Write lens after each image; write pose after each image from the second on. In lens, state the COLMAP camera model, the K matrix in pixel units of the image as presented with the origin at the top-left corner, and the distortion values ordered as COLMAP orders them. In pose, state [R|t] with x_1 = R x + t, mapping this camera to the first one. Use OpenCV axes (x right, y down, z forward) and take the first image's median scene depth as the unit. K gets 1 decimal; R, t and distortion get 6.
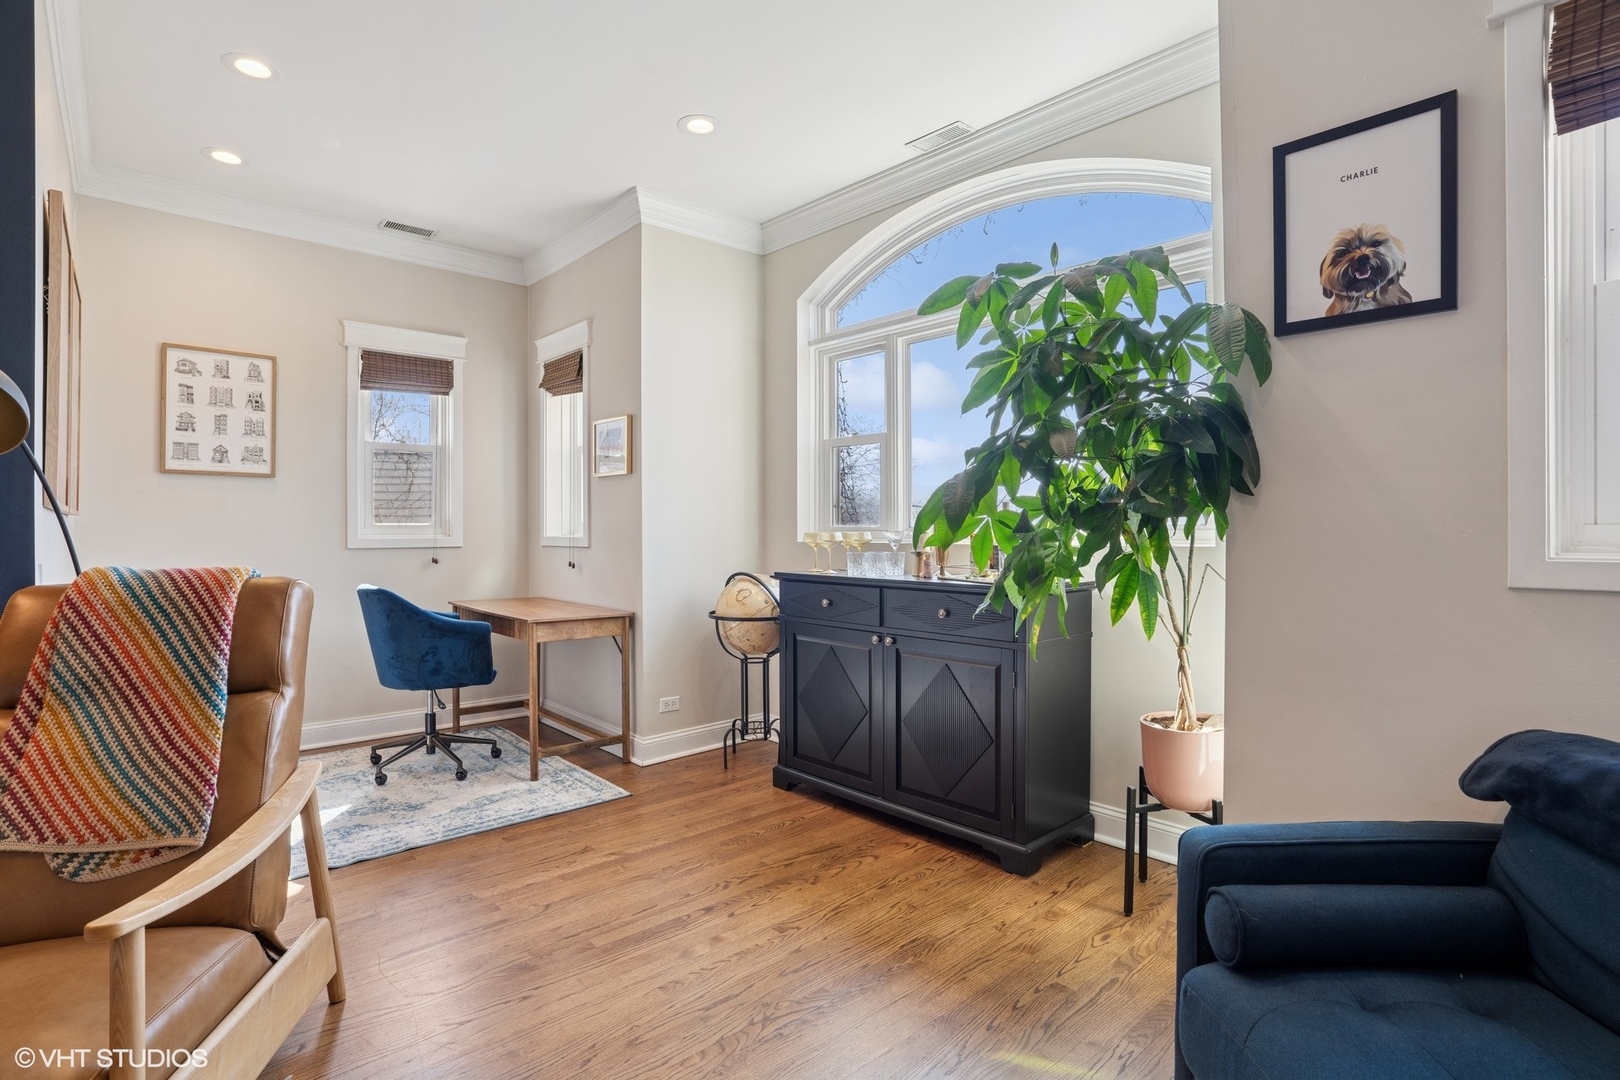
lens RADIAL K [[787.5, 0, 825.2], [0, 787.5, 533.7], [0, 0, 1]] dist [-0.042581, 0.012947]
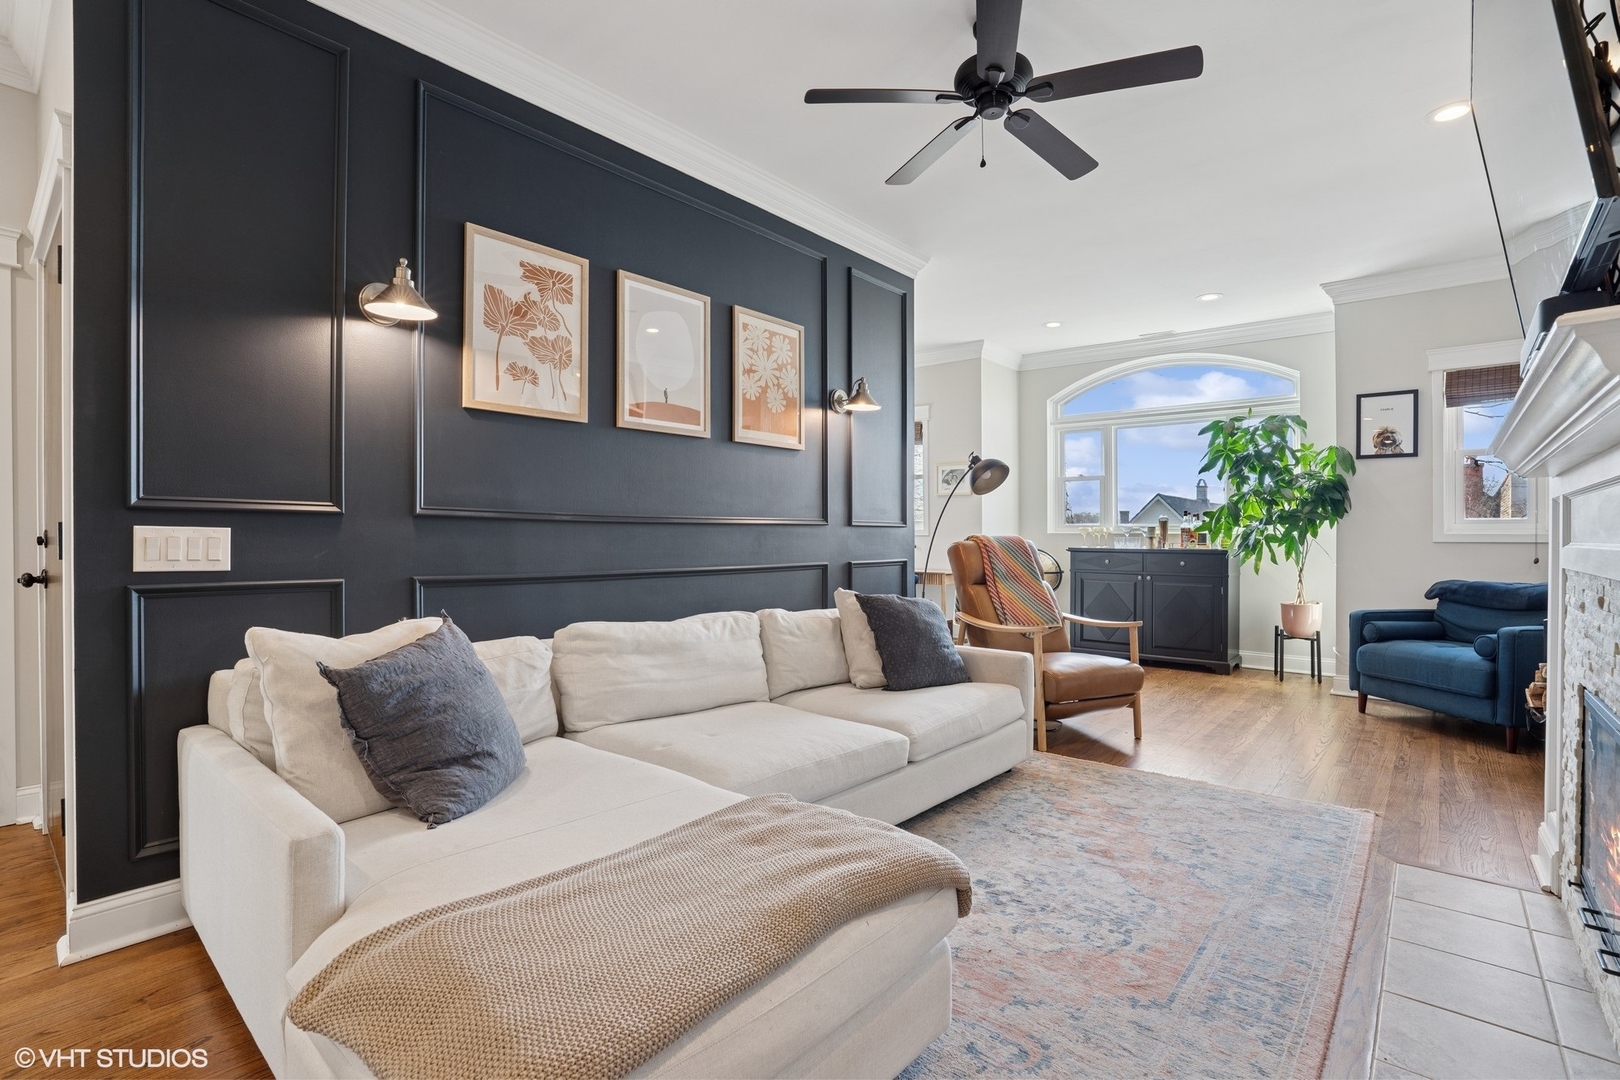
lens RADIAL K [[765.4, 0, 813.3], [0, 765.4, 532.3], [0, 0, 1]] dist [-0.054094, 0.016910]
pose [[0.990582, 0.007402, 0.136717, -1.942104], [-0.006393, 0.999949, -0.007820, 0.061728], [-0.136768, 0.006873, 0.990579, -1.601078]]
